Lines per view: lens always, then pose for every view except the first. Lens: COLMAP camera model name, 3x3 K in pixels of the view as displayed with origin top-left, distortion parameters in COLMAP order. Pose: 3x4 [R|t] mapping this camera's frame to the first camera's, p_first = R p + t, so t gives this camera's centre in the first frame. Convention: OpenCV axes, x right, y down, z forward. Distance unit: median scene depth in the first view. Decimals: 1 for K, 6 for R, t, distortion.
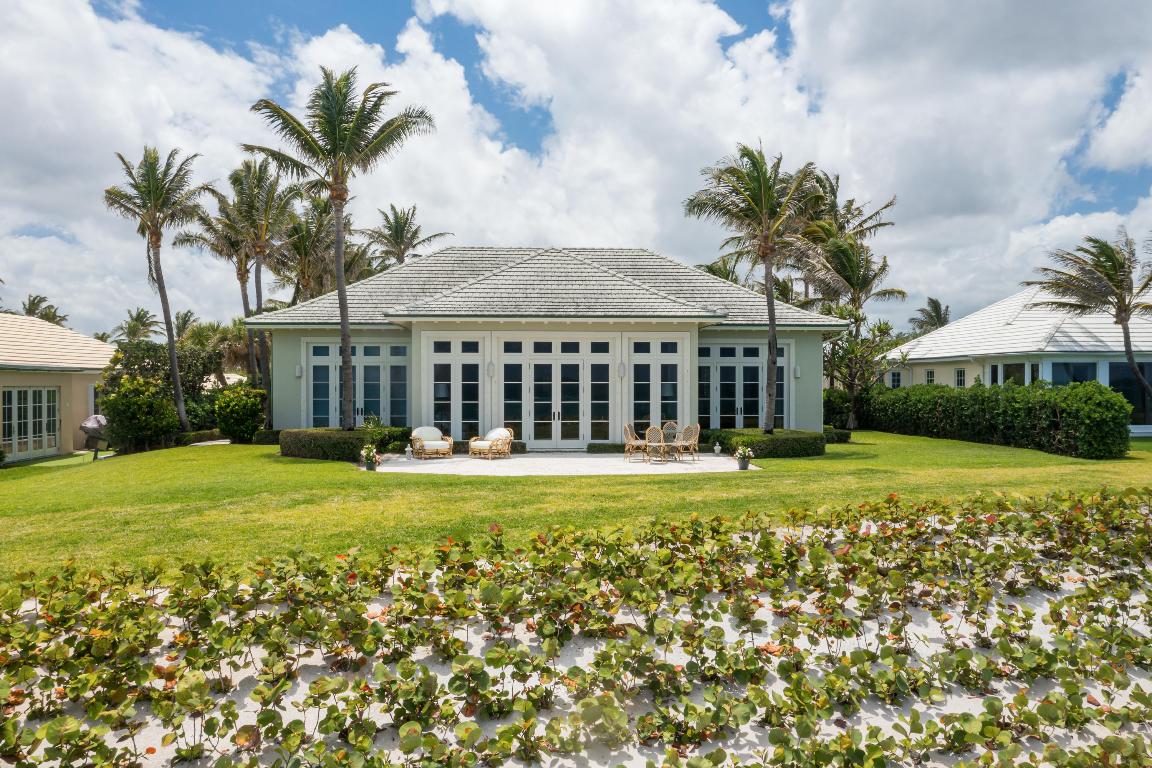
lens RADIAL K [[890.6, 0, 573.3], [0, 890.6, 371.2], [0, 0, 1]] dist [-0.044457, 0.003552]
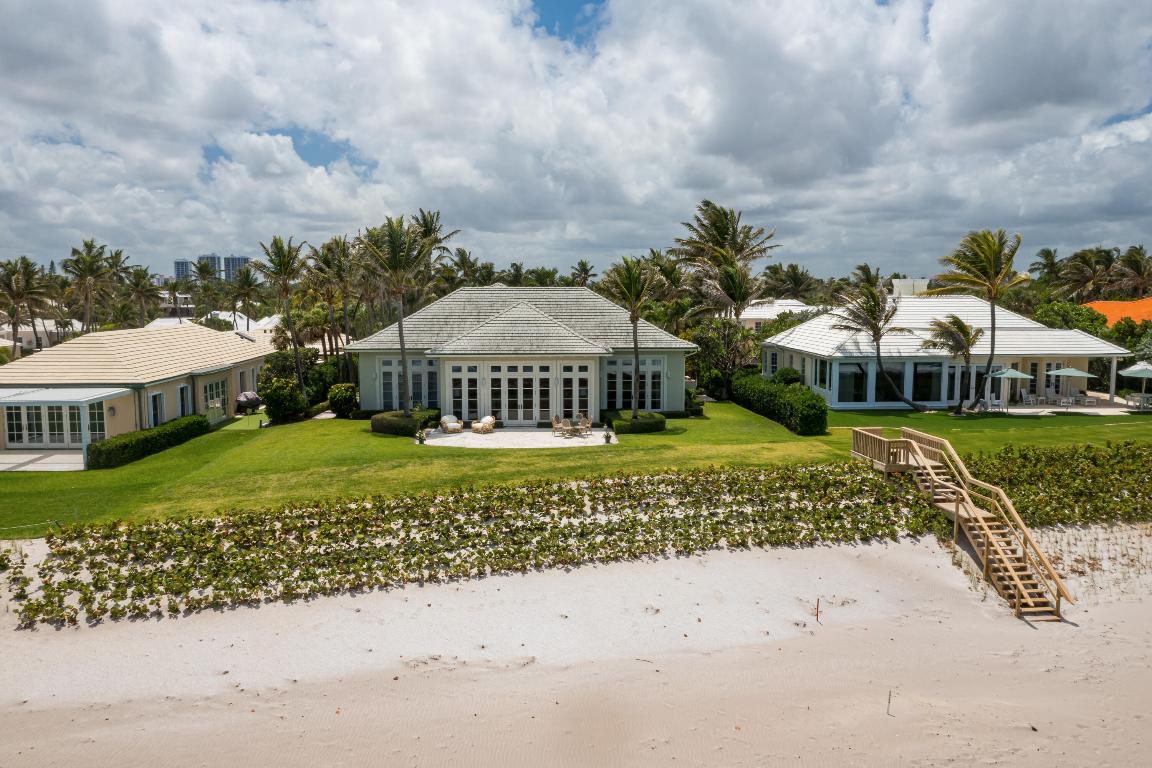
lens RADIAL K [[890.6, 0, 573.3], [0, 890.6, 371.2], [0, 0, 1]] dist [-0.044457, 0.003552]
pose [[0.999581, 0.001656, -0.028889, 0.141753], [0.001285, 0.994838, 0.101471, -0.206598], [0.028908, -0.101466, 0.994419, -0.794218]]
